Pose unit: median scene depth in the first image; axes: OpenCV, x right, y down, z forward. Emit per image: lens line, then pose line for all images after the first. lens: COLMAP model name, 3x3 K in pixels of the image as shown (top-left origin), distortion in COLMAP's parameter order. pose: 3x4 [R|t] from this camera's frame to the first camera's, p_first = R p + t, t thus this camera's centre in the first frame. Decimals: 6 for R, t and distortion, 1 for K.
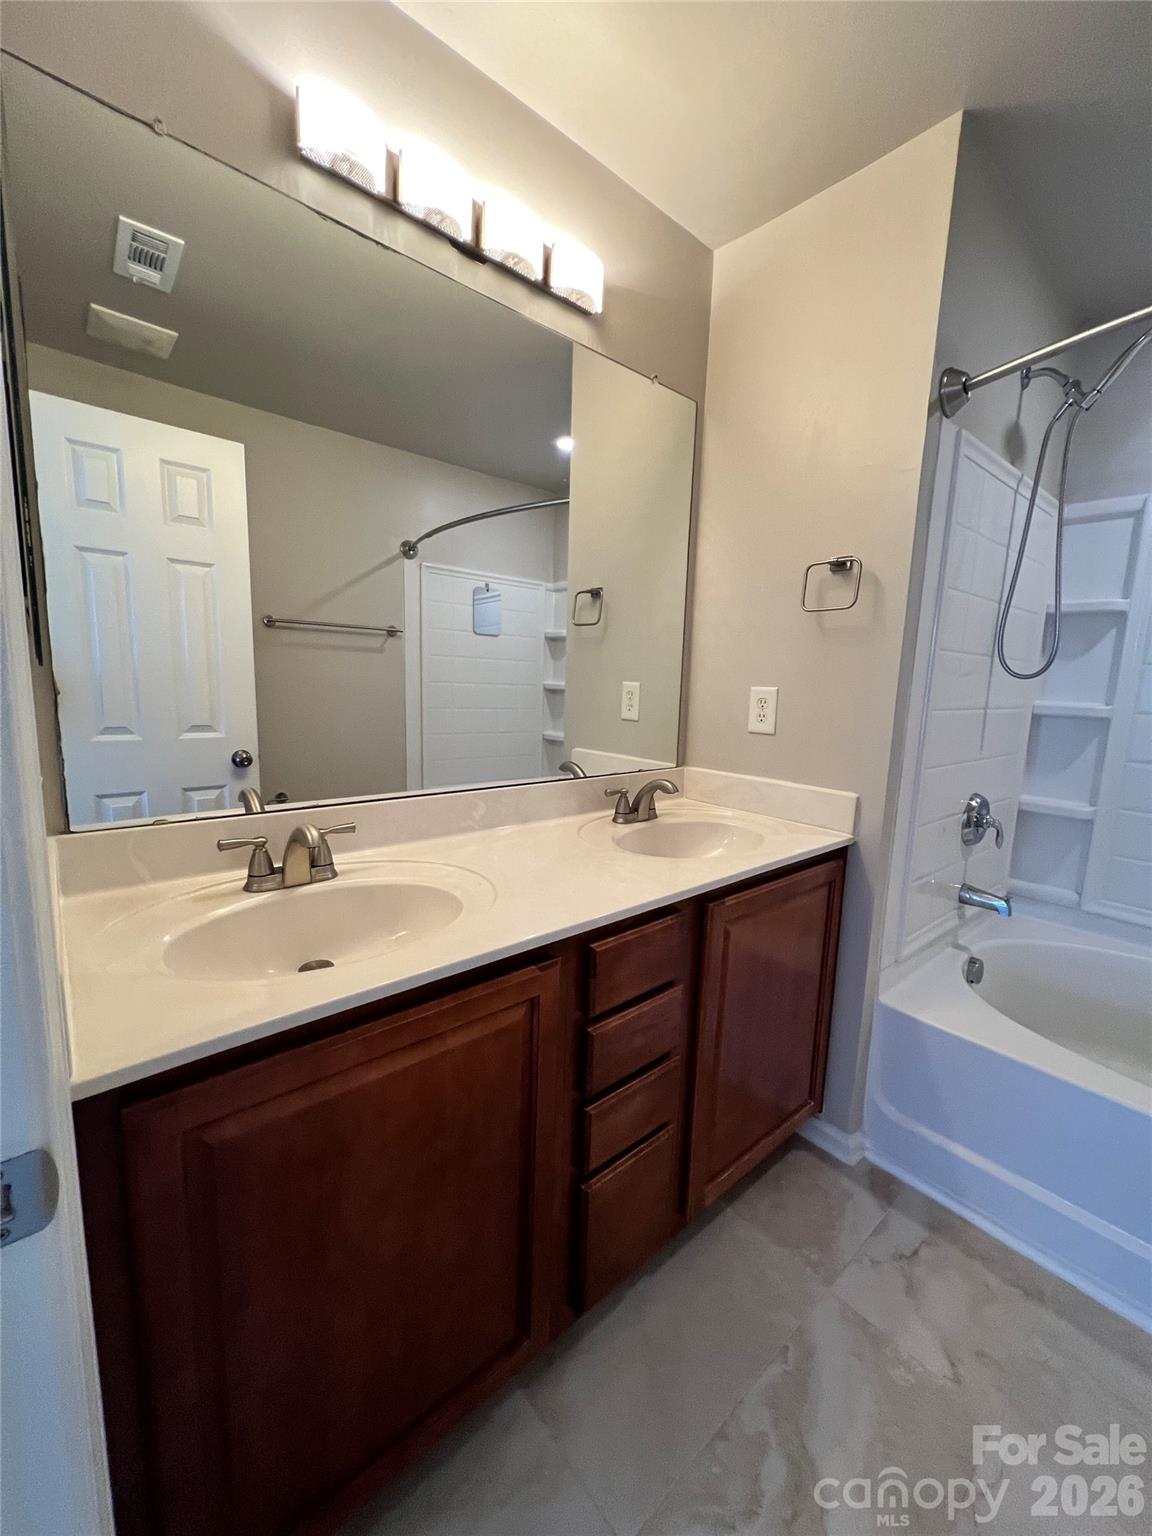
lens RADIAL K [[613.2, 0, 578.2], [0, 613.2, 768.3], [0, 0, 1]] dist [-0.001412, 0.000709]
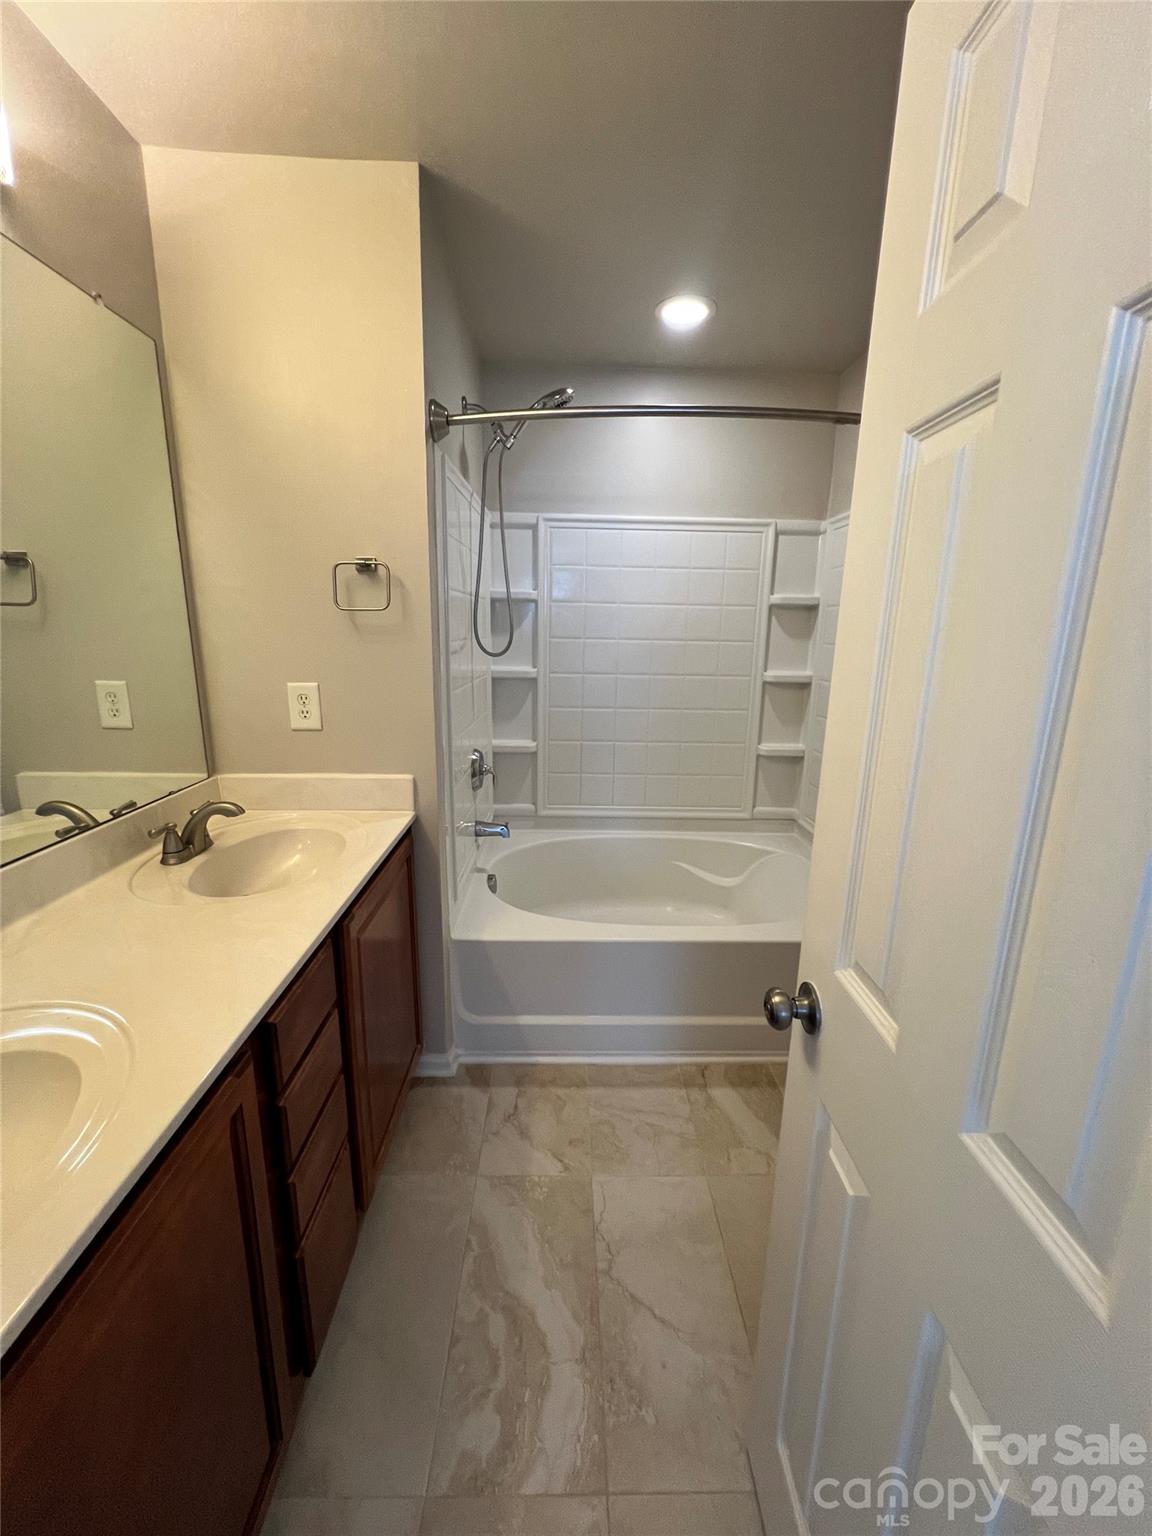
lens RADIAL K [[613.2, 0, 576.6], [0, 613.2, 768.9], [0, 0, 1]] dist [-0.001412, 0.000709]
pose [[0.639432, -0.196171, 0.743400, -0.177068], [0.119171, 0.980504, 0.156235, -0.103146], [-0.759556, -0.011310, 0.650343, 0.034849]]
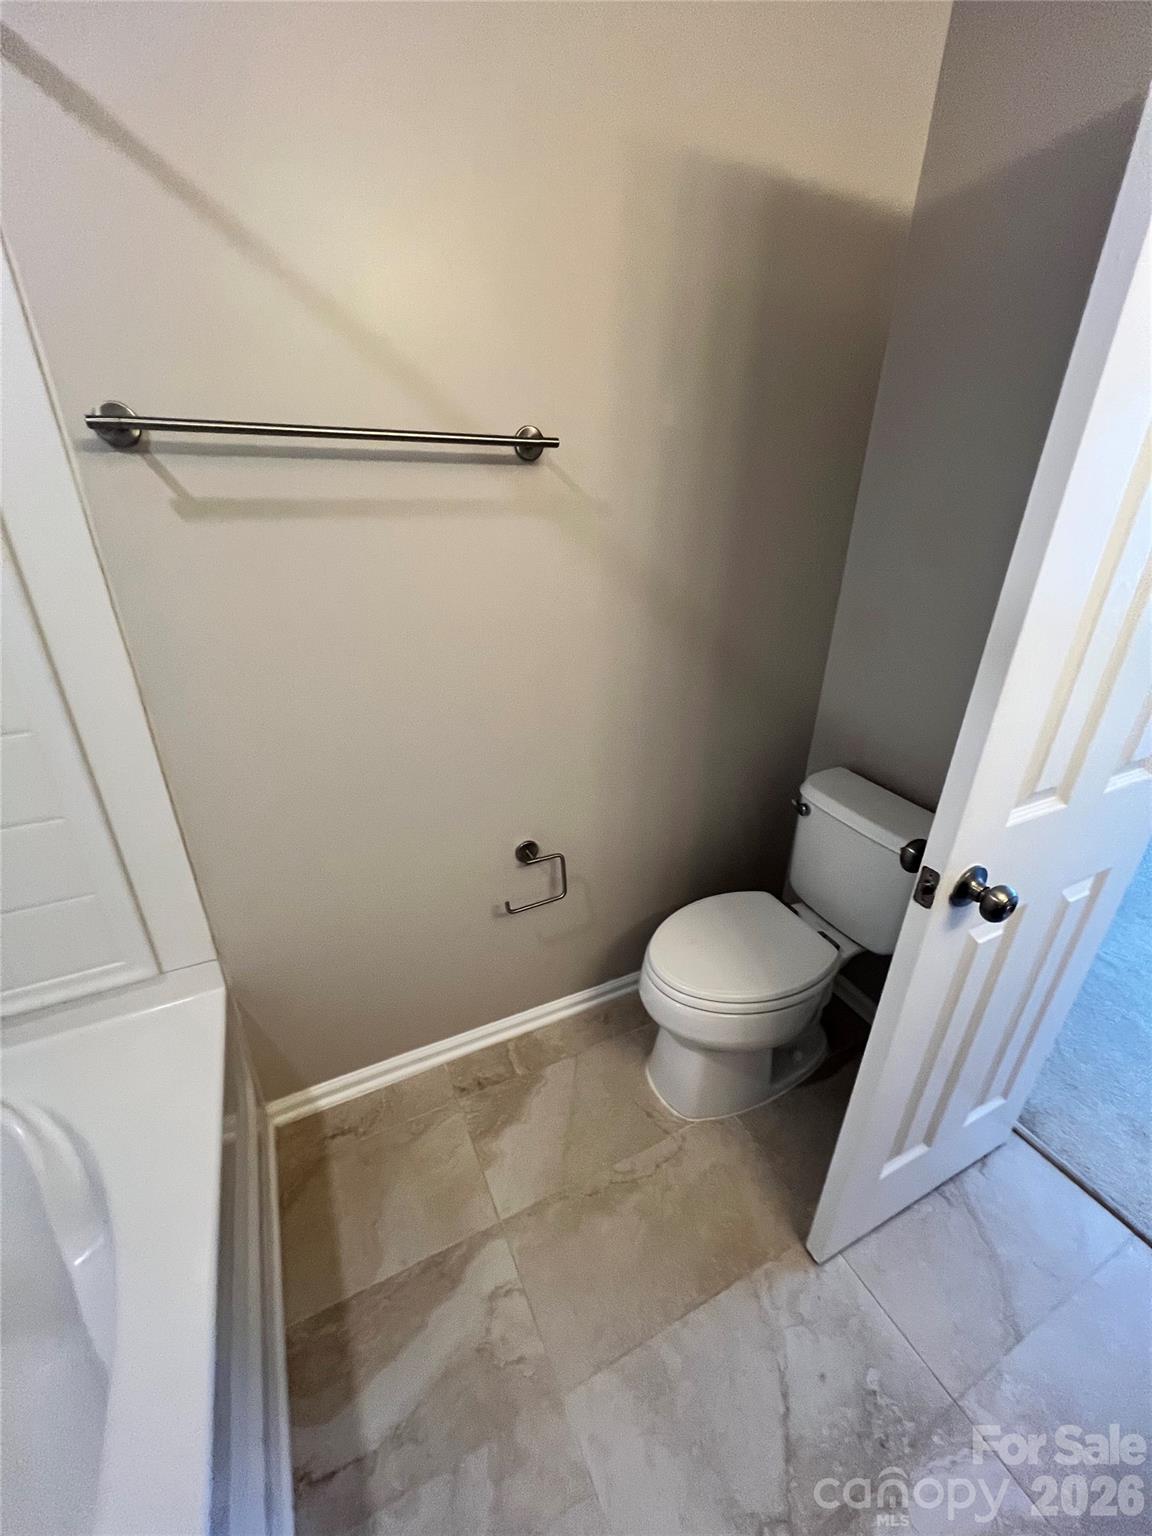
lens RADIAL K [[613.2, 0, 579.8], [0, 613.2, 772.7], [0, 0, 1]] dist [-0.001412, 0.000709]
pose [[-0.967034, -0.145636, 0.208889, 0.502475], [-0.002183, 0.825024, 0.565094, -0.177887], [-0.254636, 0.546009, -0.798144, 0.660119]]
